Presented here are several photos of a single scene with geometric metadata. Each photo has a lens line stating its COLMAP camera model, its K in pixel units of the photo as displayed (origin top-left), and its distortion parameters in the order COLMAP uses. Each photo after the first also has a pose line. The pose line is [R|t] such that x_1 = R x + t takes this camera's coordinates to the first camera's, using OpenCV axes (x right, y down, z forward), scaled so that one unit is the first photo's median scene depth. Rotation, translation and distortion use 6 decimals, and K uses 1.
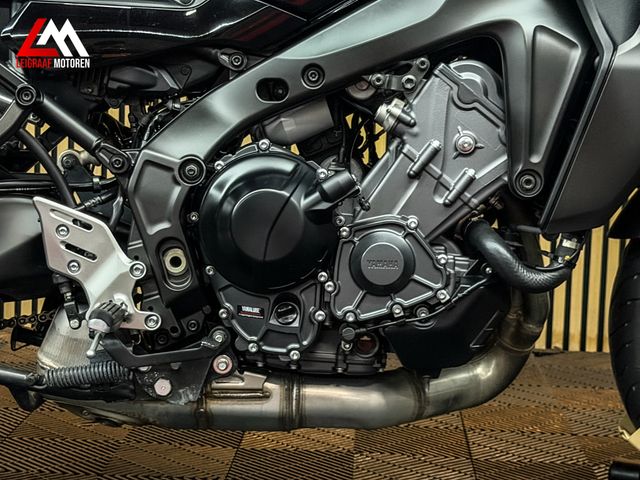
lens RADIAL K [[1436.8, 0, 321.3], [0, 1436.8, 235.3], [0, 0, 1]] dist [0.140162, 0.000000]
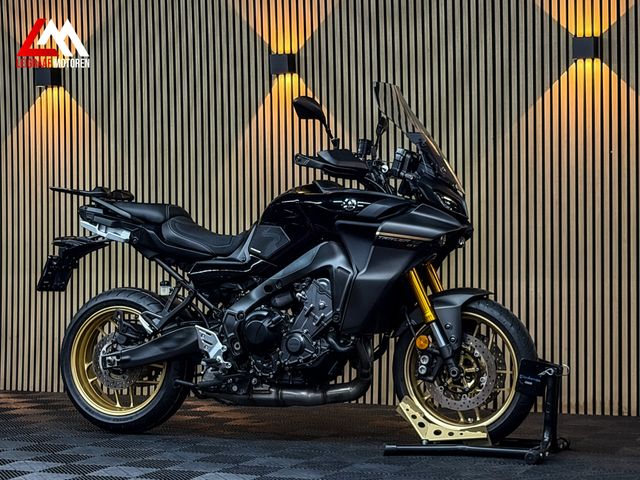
lens RADIAL K [[1436.8, 0, 329.6], [0, 1436.8, 229.7], [0, 0, 1]] dist [0.140162, 0.000000]
pose [[0.931455, -0.041128, -0.361525, 1.202213], [-0.008701, 0.990789, -0.135132, 0.185847], [0.363753, 0.129015, 0.922518, -1.786216]]
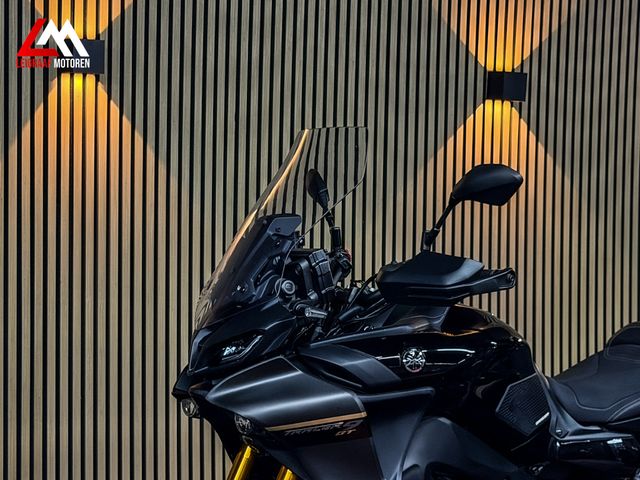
lens RADIAL K [[1436.8, 0, 314.1], [0, 1436.8, 243.8], [0, 0, 1]] dist [0.140162, 0.000000]
pose [[0.854051, -0.039063, 0.518720, -1.202197], [0.086194, 0.994019, -0.067059, -0.305515], [-0.512998, 0.101982, 0.852310, -0.401997]]
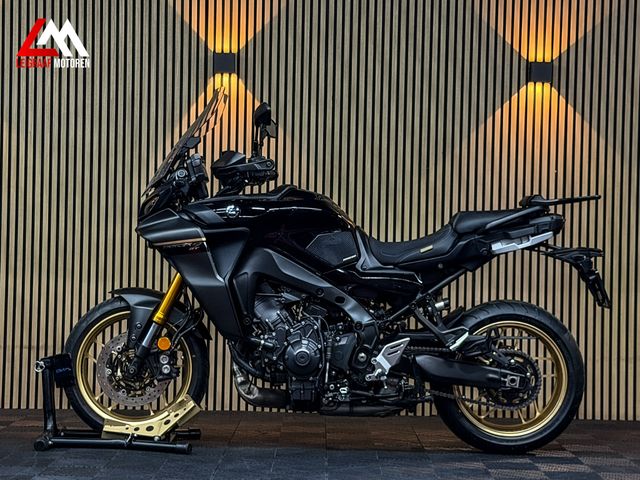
lens RADIAL K [[1436.8, 0, 323.2], [0, 1436.8, 238.6], [0, 0, 1]] dist [0.140162, 0.000000]
pose [[0.998986, -0.011903, 0.043410, -0.222319], [0.017366, 0.991655, -0.127742, 0.159380], [-0.041527, 0.128367, 0.990857, -1.993659]]
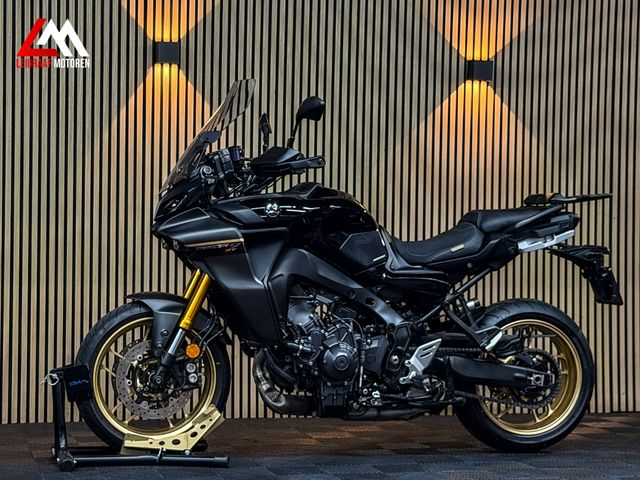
lens RADIAL K [[1436.8, 0, 322.9], [0, 1436.8, 242.0], [0, 0, 1]] dist [0.140162, 0.000000]
pose [[0.954757, -0.019033, 0.296779, -1.017532], [0.054562, 0.992221, -0.111896, 0.104490], [-0.292340, 0.123026, 0.948368, -1.751484]]
